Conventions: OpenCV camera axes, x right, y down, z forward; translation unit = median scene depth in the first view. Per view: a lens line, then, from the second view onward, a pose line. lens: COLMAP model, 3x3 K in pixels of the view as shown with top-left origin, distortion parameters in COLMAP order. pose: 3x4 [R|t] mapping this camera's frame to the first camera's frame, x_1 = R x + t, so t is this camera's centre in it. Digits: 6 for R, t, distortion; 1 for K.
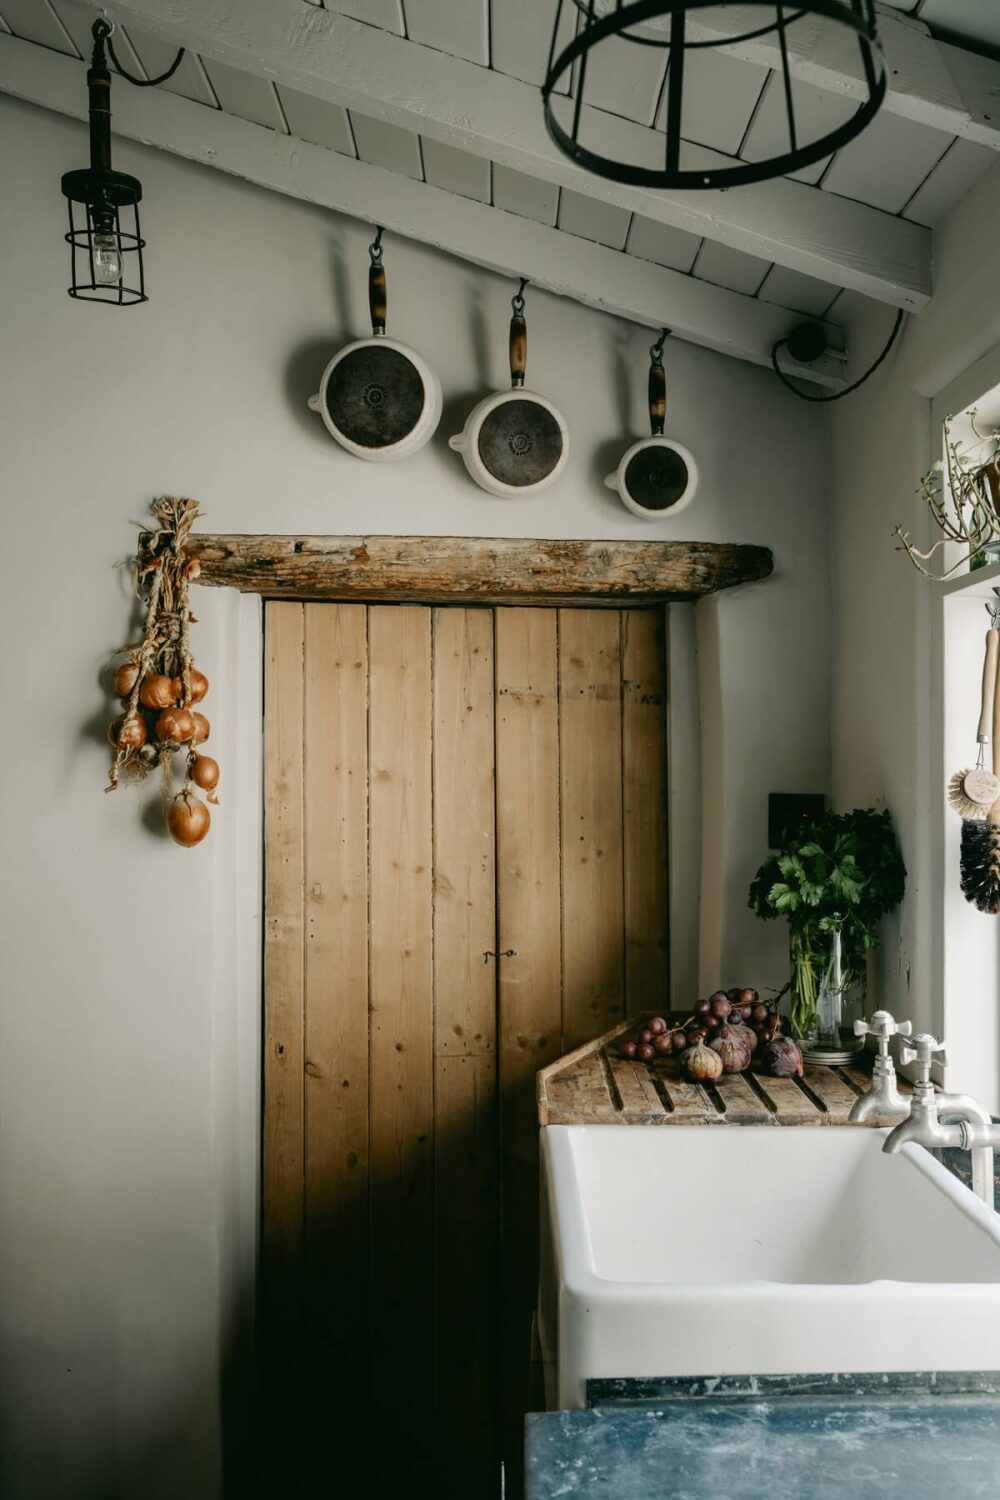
lens RADIAL K [[1890.8, 0, 500.9], [0, 1890.8, 751.4], [0, 0, 1]] dist [0.013614, 0.000000]
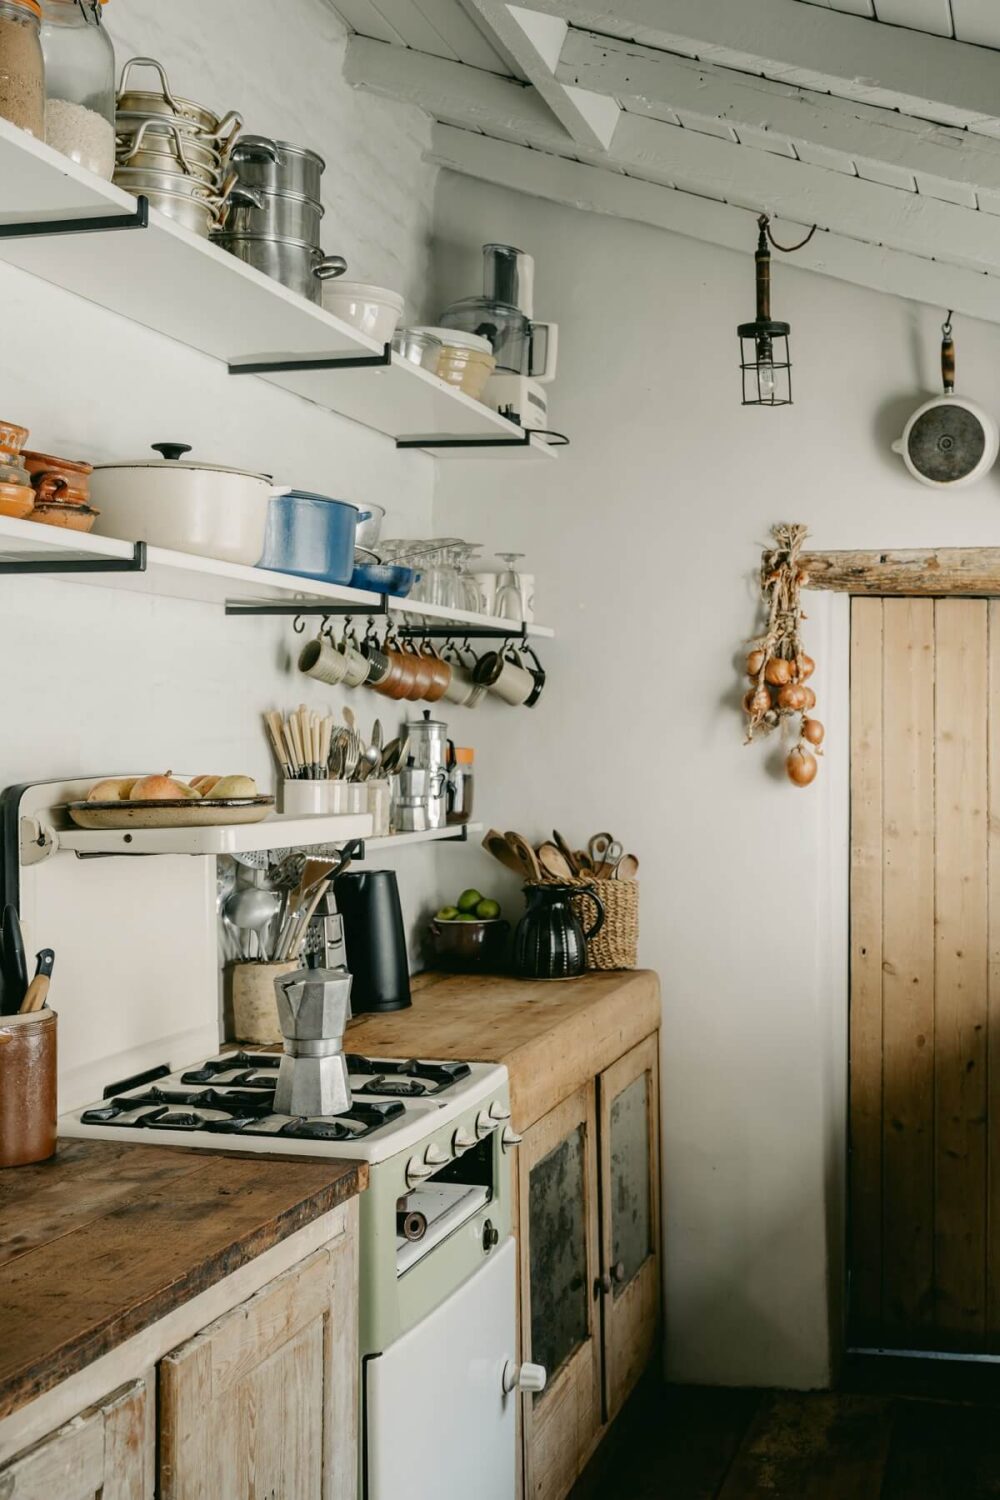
lens RADIAL K [[1890.8, 0, 504.9], [0, 1890.8, 748.9], [0, 0, 1]] dist [0.013614, 0.000000]
pose [[0.961328, 0.005181, -0.275358, 0.001403], [-0.001108, 0.999888, 0.014947, 0.003296], [0.275405, -0.014064, 0.961225, -0.318709]]
